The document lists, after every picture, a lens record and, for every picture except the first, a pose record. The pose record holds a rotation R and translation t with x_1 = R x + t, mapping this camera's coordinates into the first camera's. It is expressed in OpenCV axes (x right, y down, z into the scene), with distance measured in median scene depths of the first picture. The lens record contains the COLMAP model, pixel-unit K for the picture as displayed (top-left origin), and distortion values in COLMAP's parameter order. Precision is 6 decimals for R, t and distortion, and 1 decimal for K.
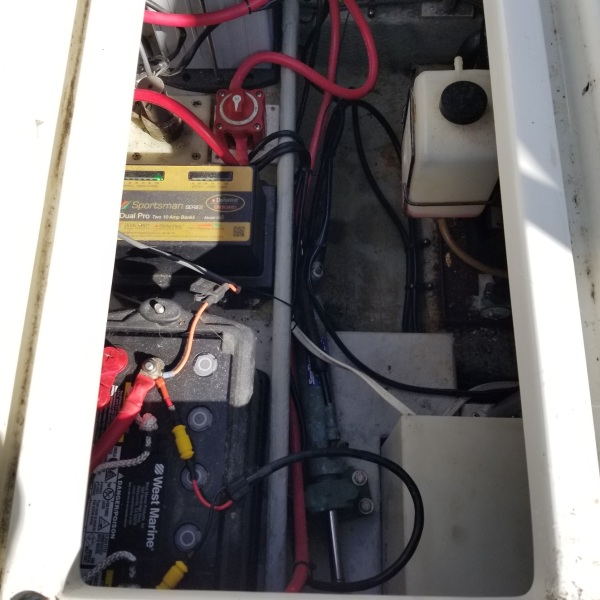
lens RADIAL K [[629.7, 0, 308.4], [0, 629.7, 300.8], [0, 0, 1]] dist [0.131554, -0.279501]
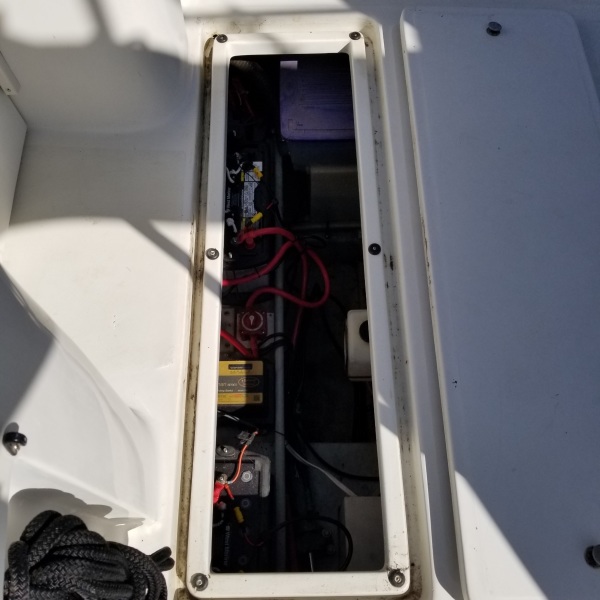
lens RADIAL K [[629.7, 0, 308.4], [0, 629.7, 300.8], [0, 0, 1]] dist [0.131554, -0.279501]
pose [[0.999045, -0.026712, 0.034578, -0.012904], [0.030048, 0.994549, -0.099846, -0.202574], [-0.031722, 0.100789, 0.994402, -0.899438]]
